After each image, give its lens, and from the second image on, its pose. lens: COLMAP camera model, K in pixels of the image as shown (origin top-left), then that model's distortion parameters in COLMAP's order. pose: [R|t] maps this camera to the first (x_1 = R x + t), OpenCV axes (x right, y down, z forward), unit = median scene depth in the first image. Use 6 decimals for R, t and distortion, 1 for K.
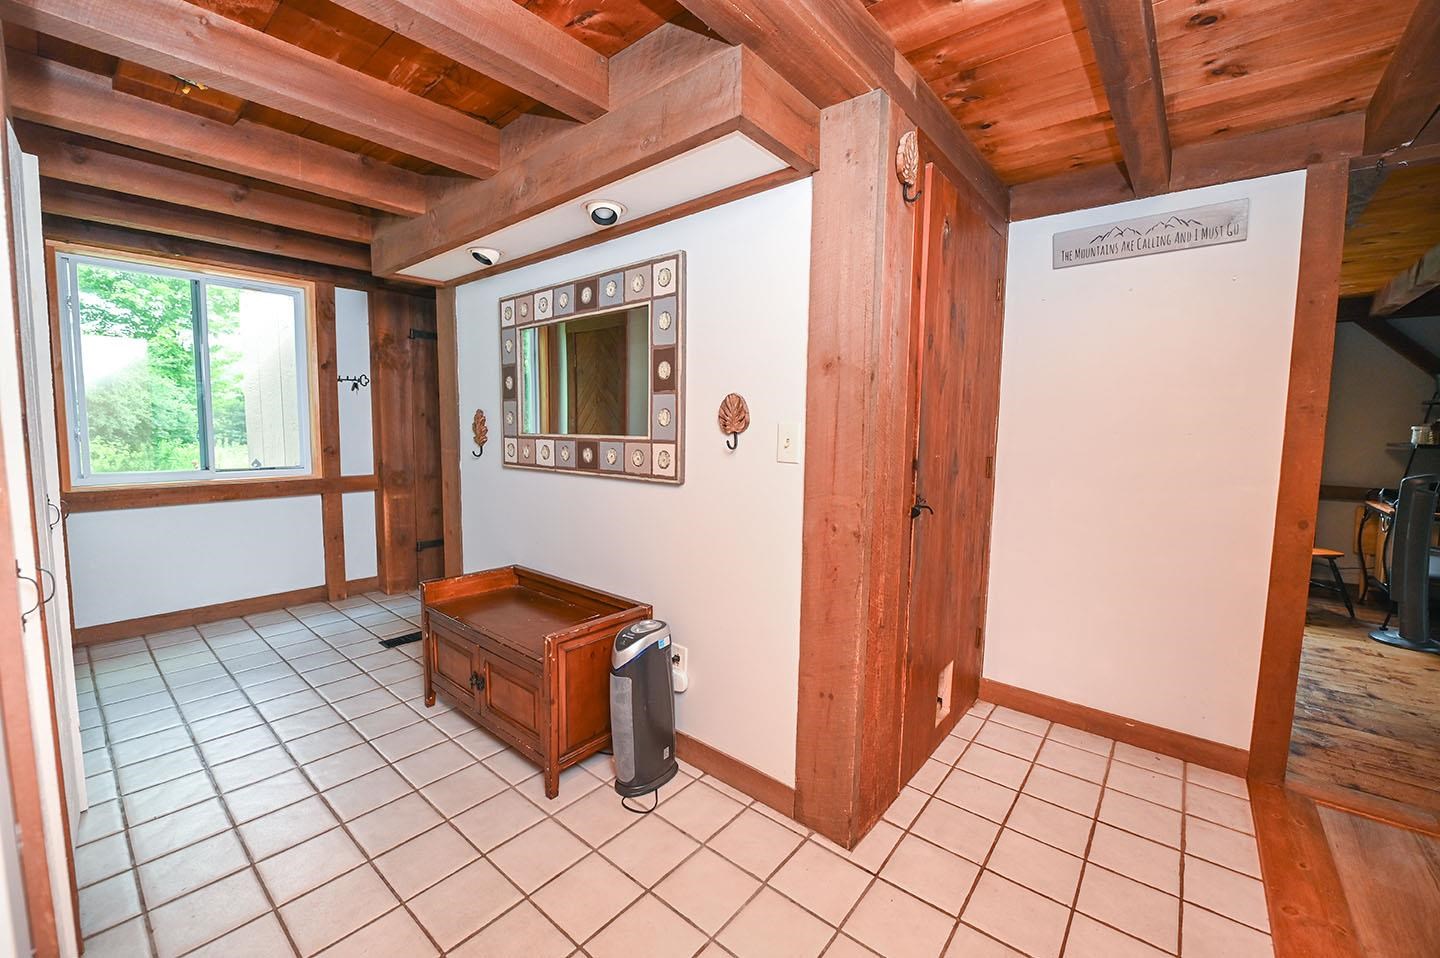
lens RADIAL K [[574.3, 0, 724.1], [0, 574.3, 474.9], [0, 0, 1]] dist [-0.017624, -0.000155]
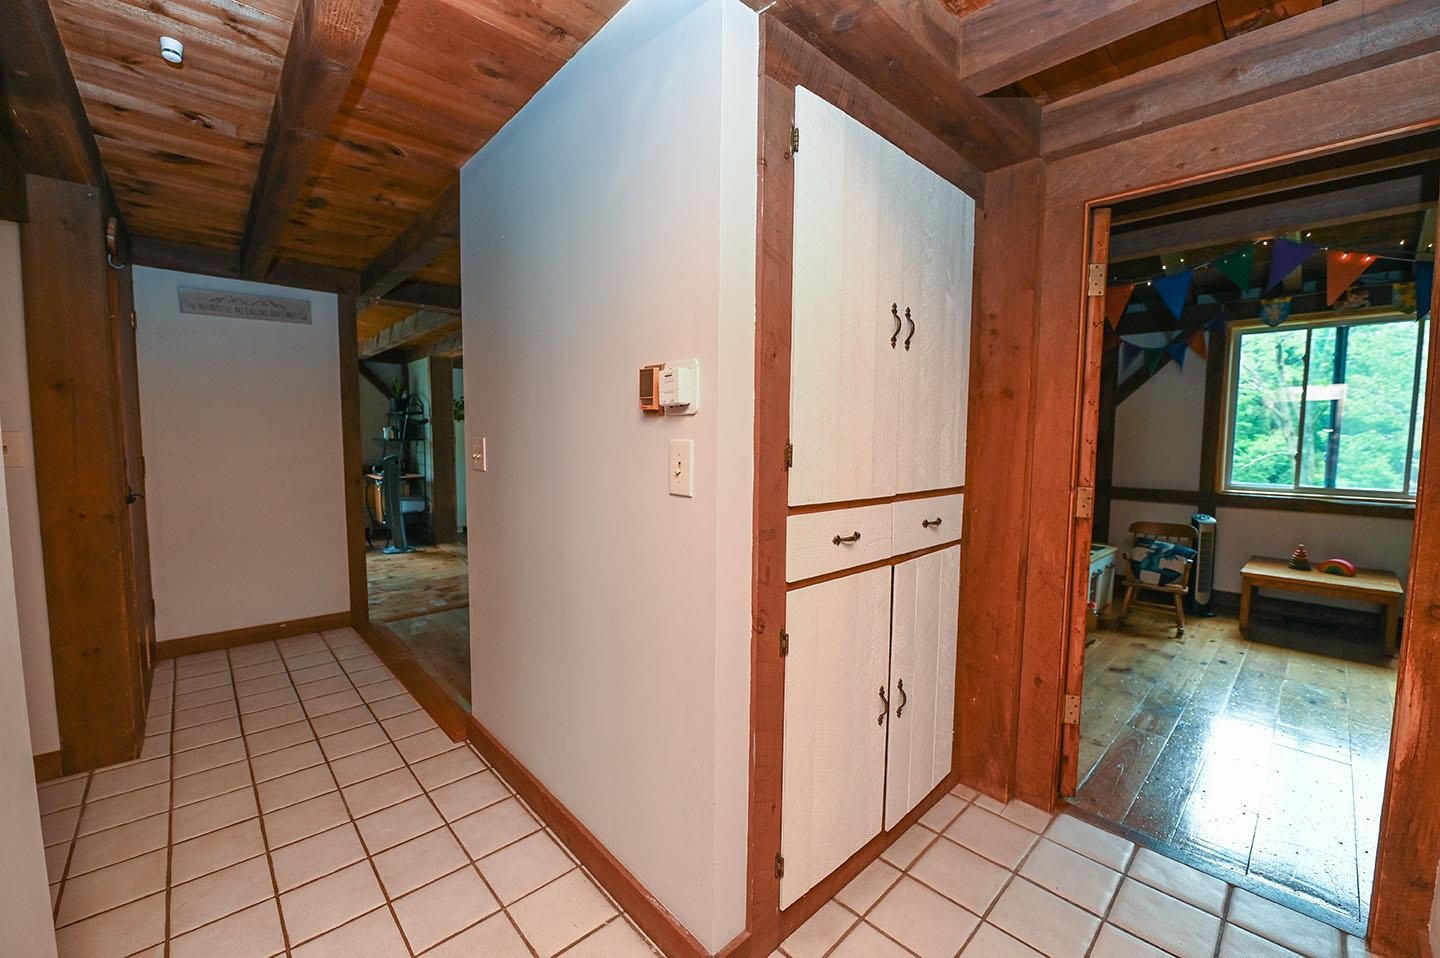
lens RADIAL K [[574.3, 0, 717.8], [0, 574.3, 480.1], [0, 0, 1]] dist [-0.017624, -0.000155]
pose [[0.133601, -0.092216, 0.986736, -0.646403], [0.083808, 0.993146, 0.081468, 0.025801], [-0.987485, 0.071812, 0.140413, -0.429027]]
